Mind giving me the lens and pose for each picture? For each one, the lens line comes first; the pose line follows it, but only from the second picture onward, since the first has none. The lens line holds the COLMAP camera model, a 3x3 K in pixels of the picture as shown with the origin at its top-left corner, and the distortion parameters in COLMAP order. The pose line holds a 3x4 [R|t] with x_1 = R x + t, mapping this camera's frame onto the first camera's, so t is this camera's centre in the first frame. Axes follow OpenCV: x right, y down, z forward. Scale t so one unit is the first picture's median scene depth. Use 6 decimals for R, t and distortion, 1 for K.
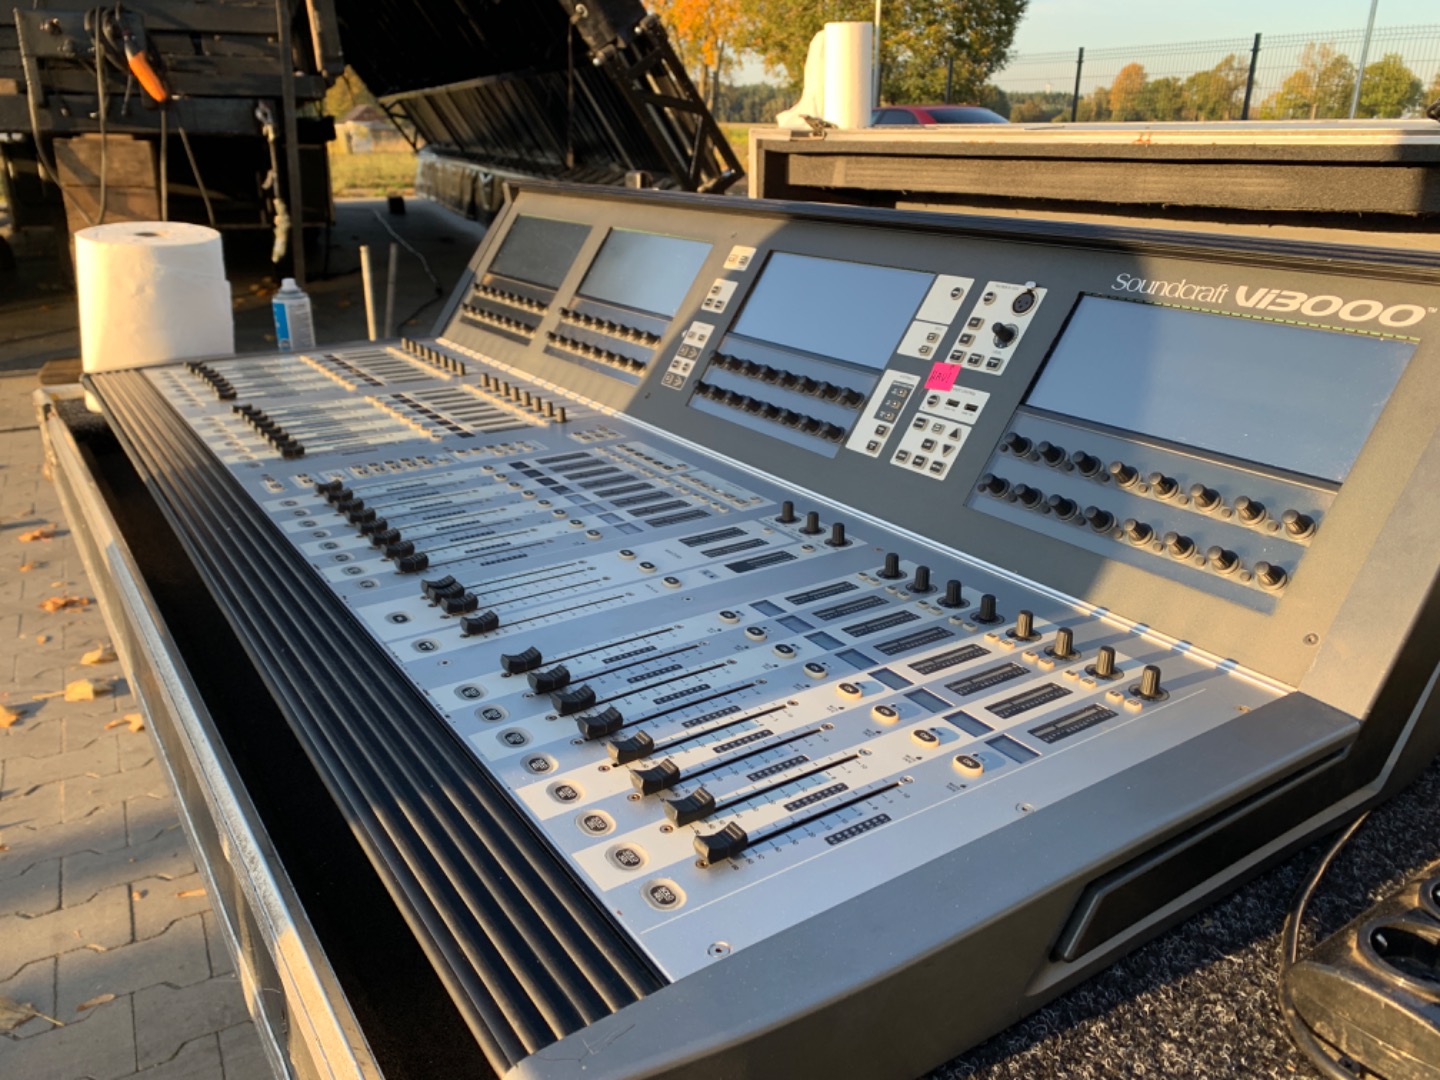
lens RADIAL K [[1108.4, 0, 694.7], [0, 1108.4, 561.8], [0, 0, 1]] dist [0.027479, -0.018308]
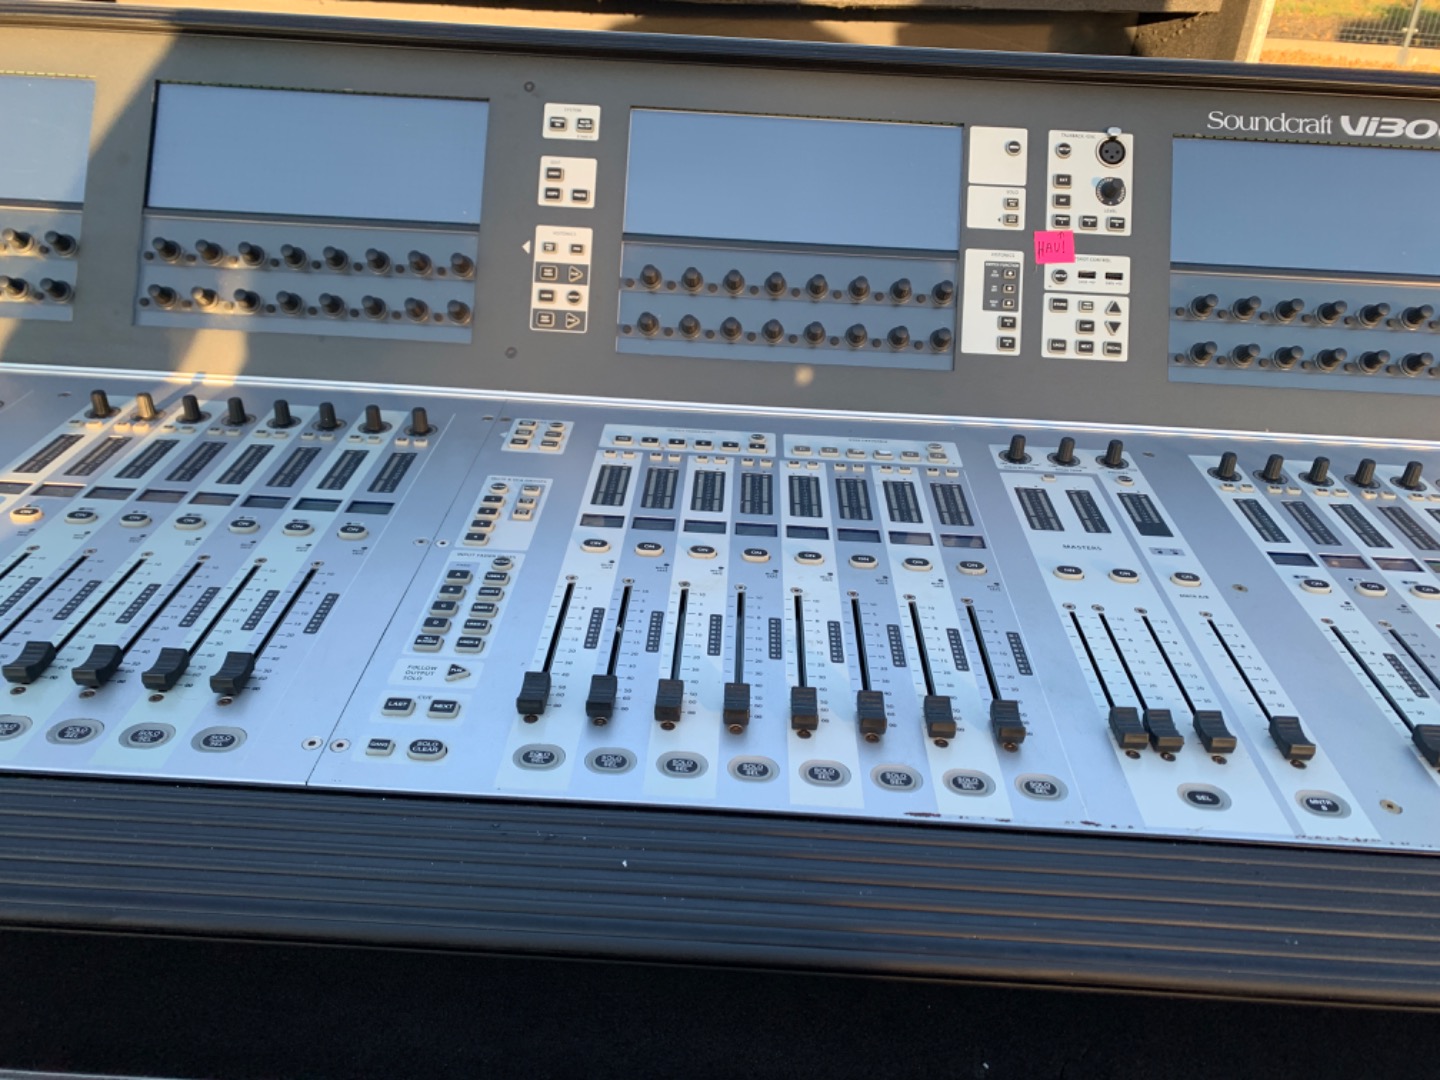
lens RADIAL K [[1108.4, 0, 741.6], [0, 1108.4, 563.4], [0, 0, 1]] dist [0.027479, -0.018308]
pose [[0.554402, -0.403149, 0.728086, -0.682926], [0.254655, 0.915055, 0.312769, -0.283668], [-0.792331, 0.012011, 0.609973, 0.671172]]
